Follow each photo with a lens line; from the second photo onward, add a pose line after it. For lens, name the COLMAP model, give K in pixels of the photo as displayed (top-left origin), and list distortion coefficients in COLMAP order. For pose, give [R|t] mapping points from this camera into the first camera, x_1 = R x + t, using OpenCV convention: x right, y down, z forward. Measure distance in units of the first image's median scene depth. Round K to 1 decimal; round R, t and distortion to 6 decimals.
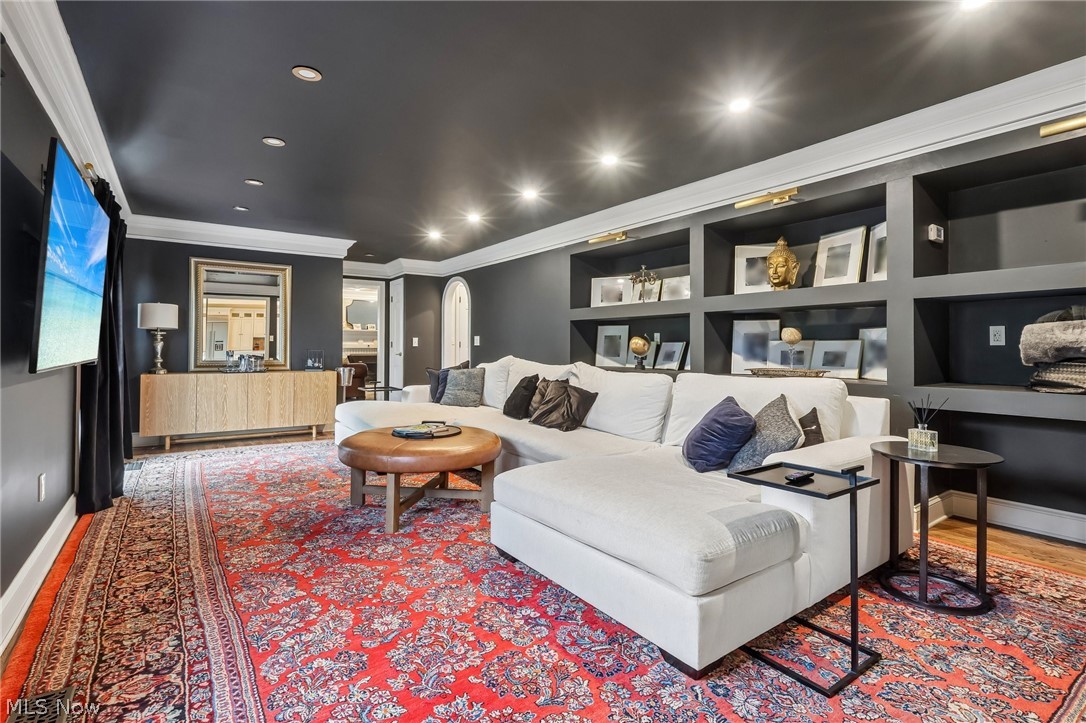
lens RADIAL K [[511.8, 0, 544.7], [0, 511.8, 354.0], [0, 0, 1]] dist [0.003867, 0.001134]
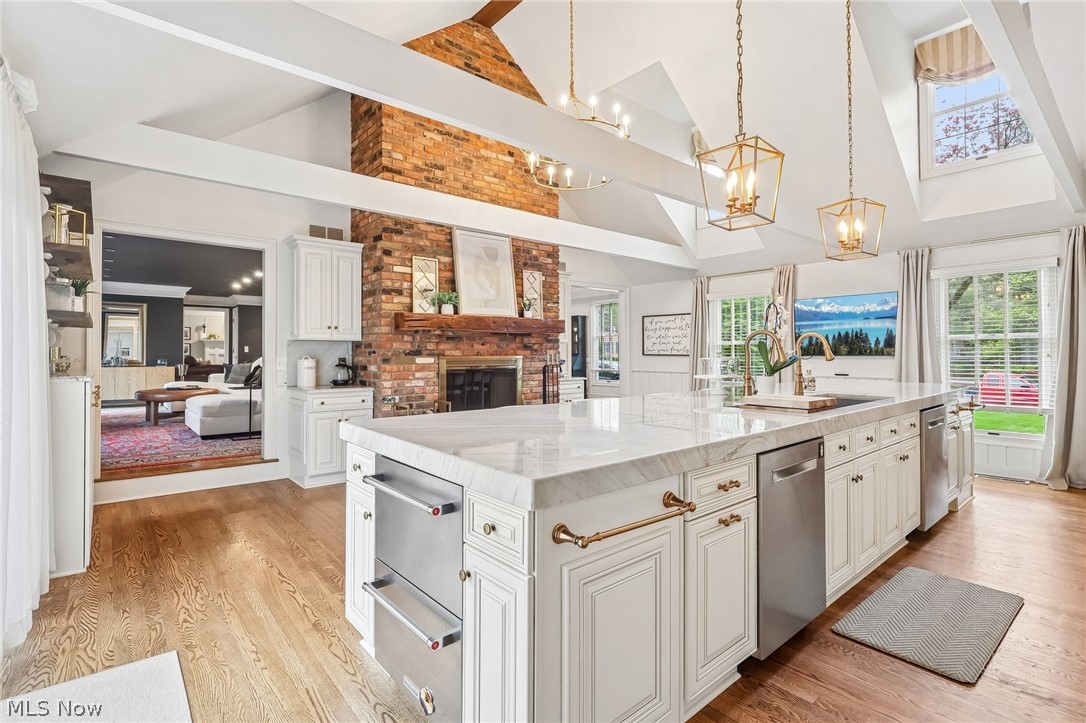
lens RADIAL K [[511.8, 0, 541.6], [0, 511.8, 356.2], [0, 0, 1]] dist [0.003867, 0.001134]
pose [[0.997110, 0.000103, 0.075975, 0.635860], [0.000734, 0.999939, -0.010990, 0.018547], [-0.075972, 0.011014, 0.997049, -0.732014]]
